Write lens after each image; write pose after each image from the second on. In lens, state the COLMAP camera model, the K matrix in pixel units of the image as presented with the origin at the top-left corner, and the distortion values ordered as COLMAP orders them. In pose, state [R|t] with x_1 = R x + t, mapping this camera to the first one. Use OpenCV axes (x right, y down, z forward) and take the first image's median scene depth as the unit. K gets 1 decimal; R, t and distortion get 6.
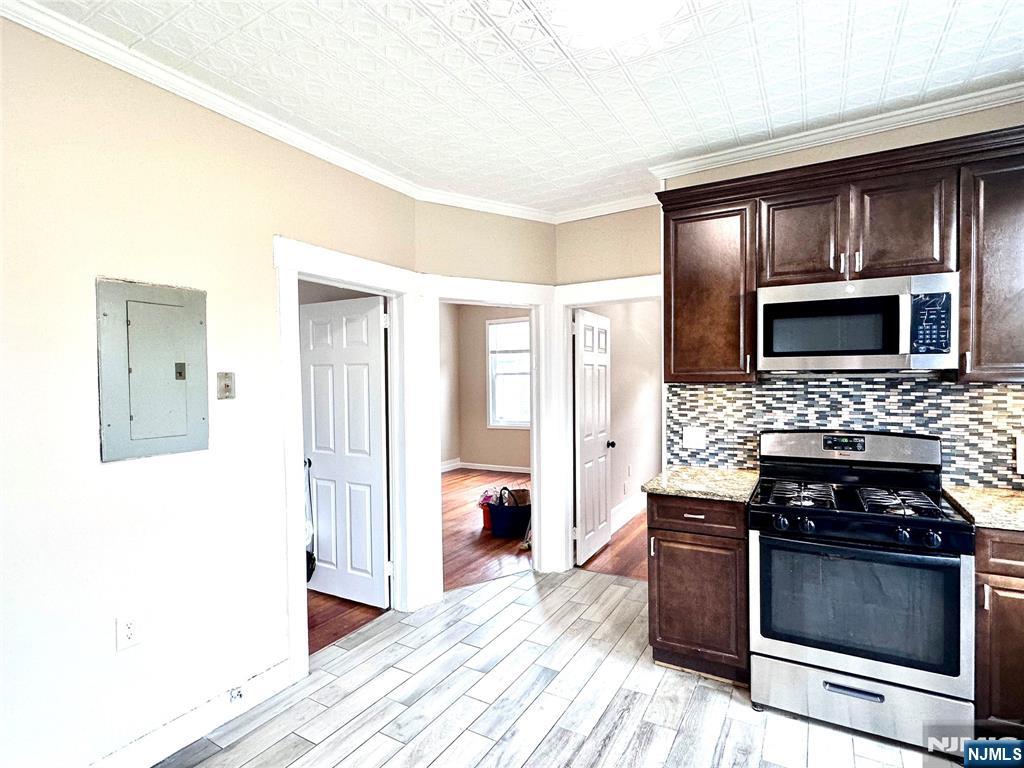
lens RADIAL K [[519.9, 0, 510.0], [0, 519.9, 388.1], [0, 0, 1]] dist [-0.005869, 0.002373]
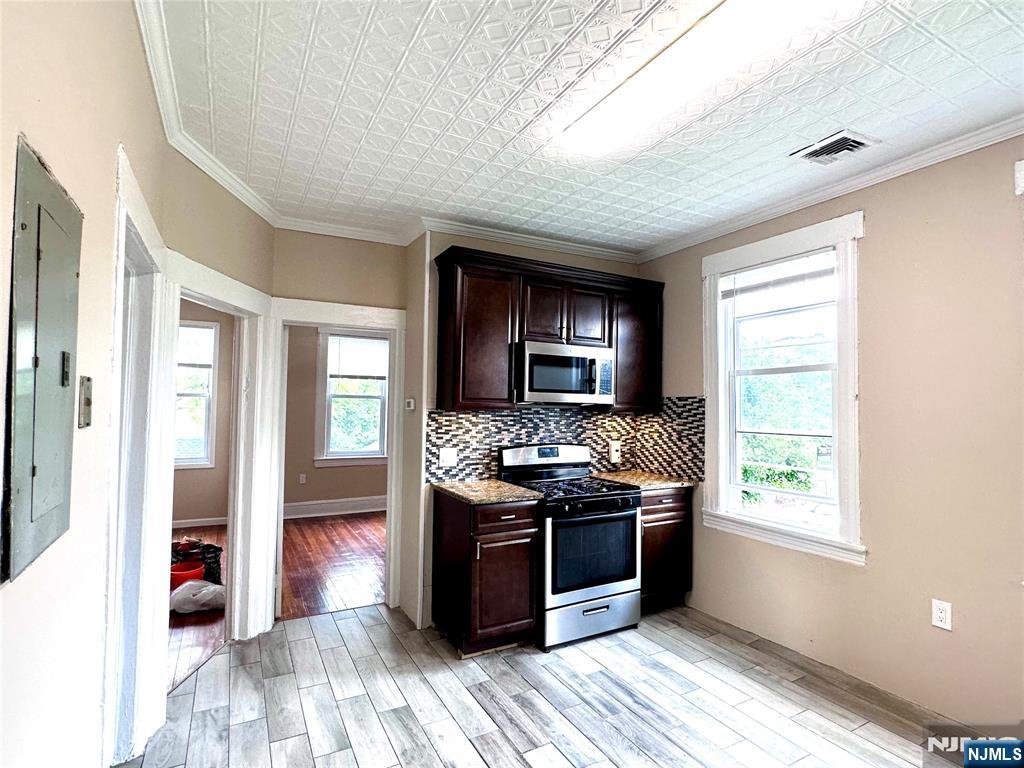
lens RADIAL K [[519.9, 0, 511.0], [0, 519.9, 390.0], [0, 0, 1]] dist [-0.005869, 0.002373]
pose [[0.514193, 0.047911, 0.856335, -0.648692], [-0.001643, 0.998492, -0.054878, 0.010084], [-0.857673, 0.026810, 0.513496, 0.311551]]
